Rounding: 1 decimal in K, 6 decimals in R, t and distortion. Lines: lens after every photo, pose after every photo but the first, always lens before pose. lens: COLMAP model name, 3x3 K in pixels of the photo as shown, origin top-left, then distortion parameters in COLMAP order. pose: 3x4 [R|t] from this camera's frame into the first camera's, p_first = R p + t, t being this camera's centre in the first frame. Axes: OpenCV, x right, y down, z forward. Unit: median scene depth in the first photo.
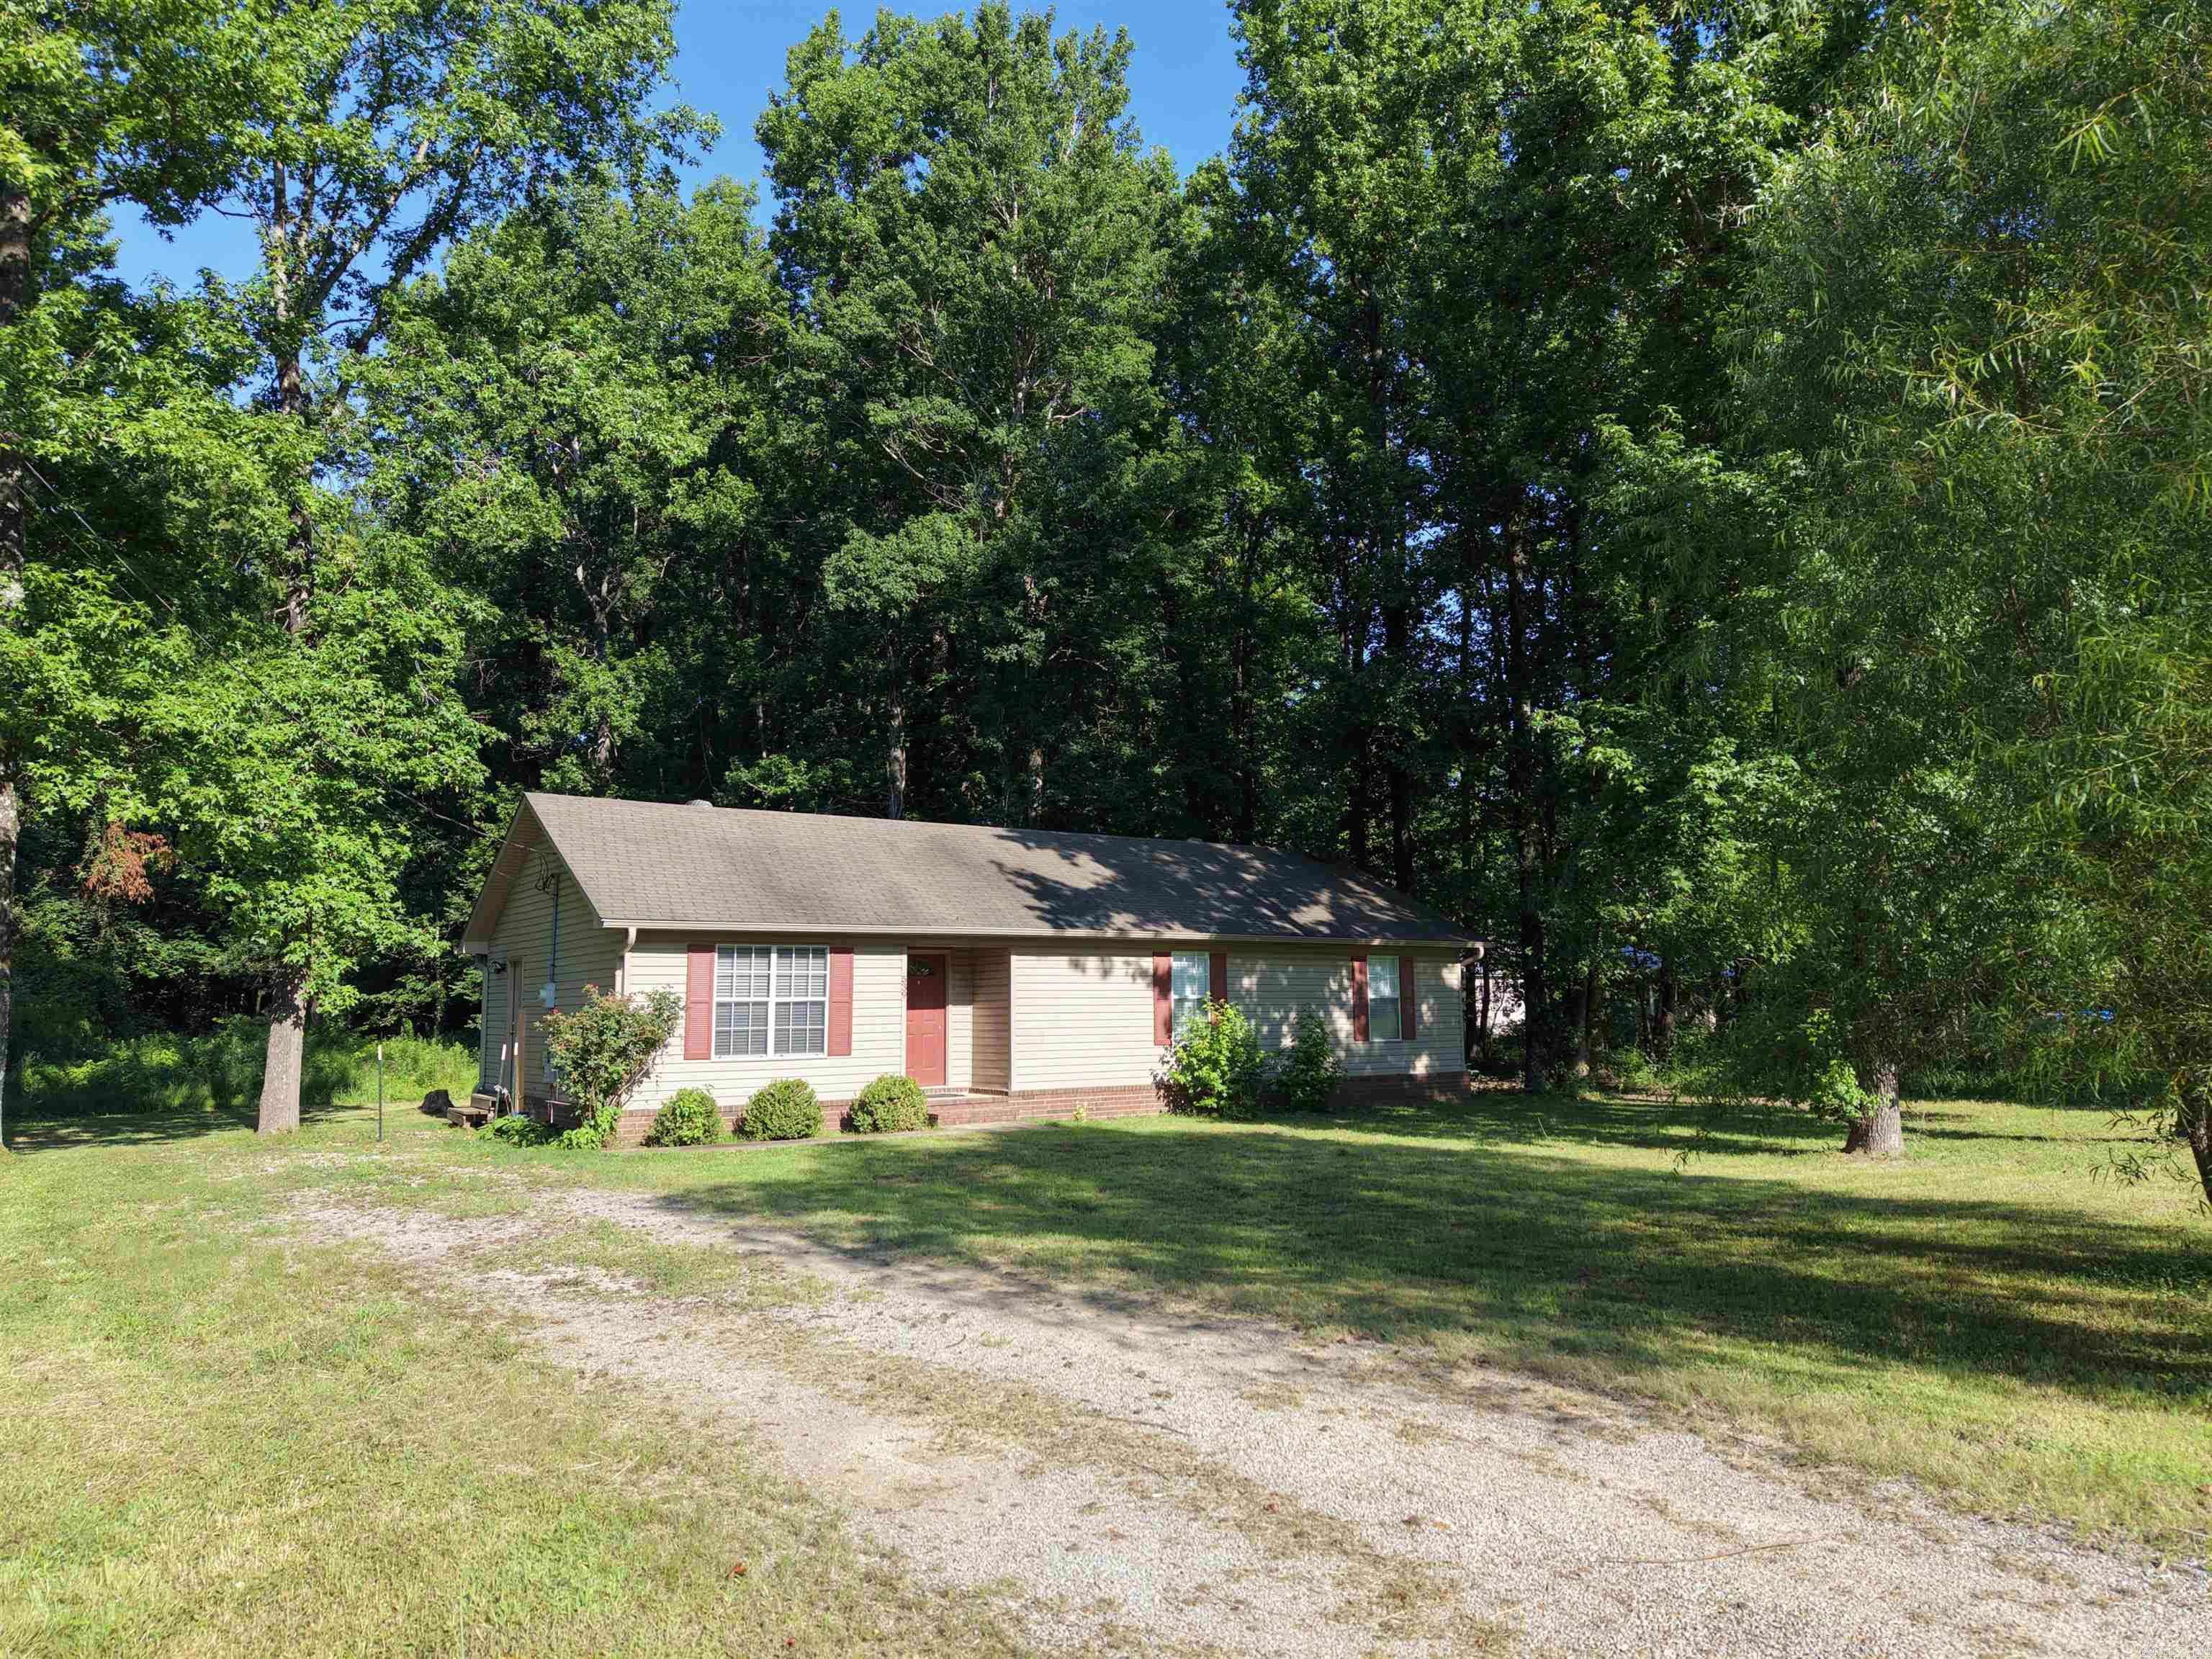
lens RADIAL K [[1424.9, 0, 1148.2], [0, 1424.9, 818.2], [0, 0, 1]] dist [0.035414, -0.036273]
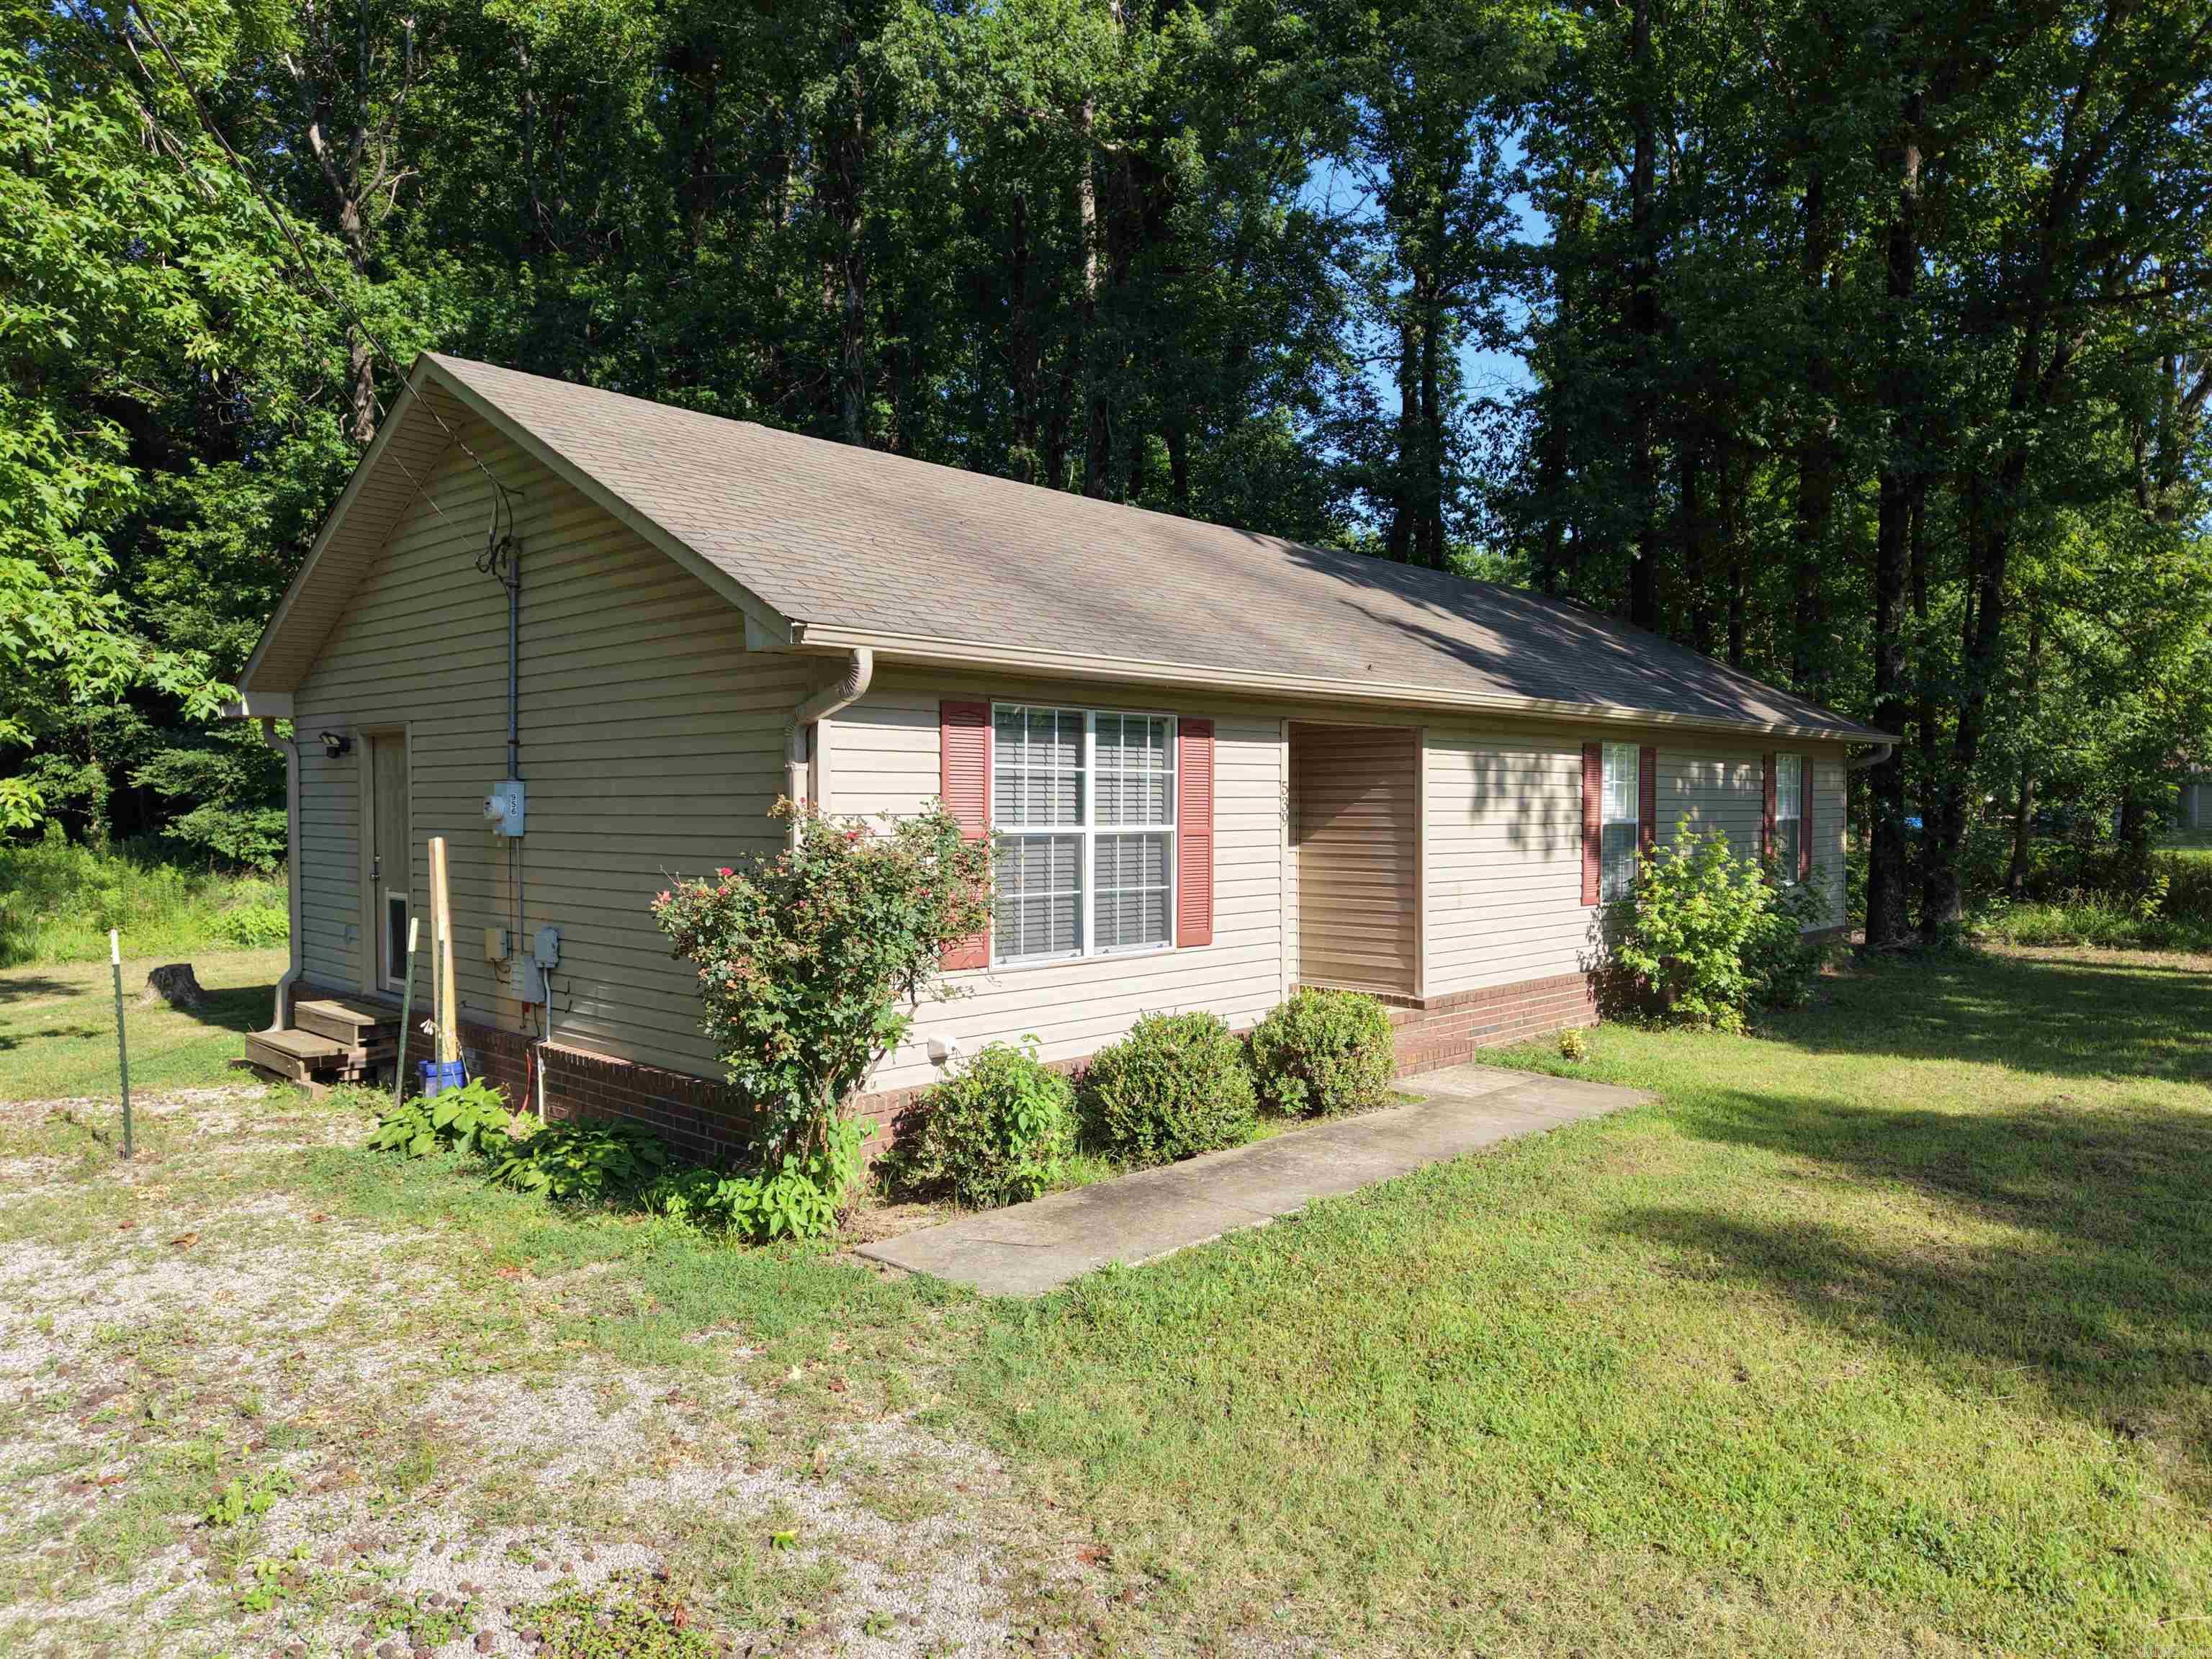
lens RADIAL K [[1424.9, 0, 1148.2], [0, 1424.9, 818.2], [0, 0, 1]] dist [0.035414, -0.036273]
pose [[0.980225, 0.010968, 0.197581, -0.302365], [-0.039028, 0.989567, 0.138687, 0.053482], [-0.193998, -0.143656, 0.970427, 0.507161]]
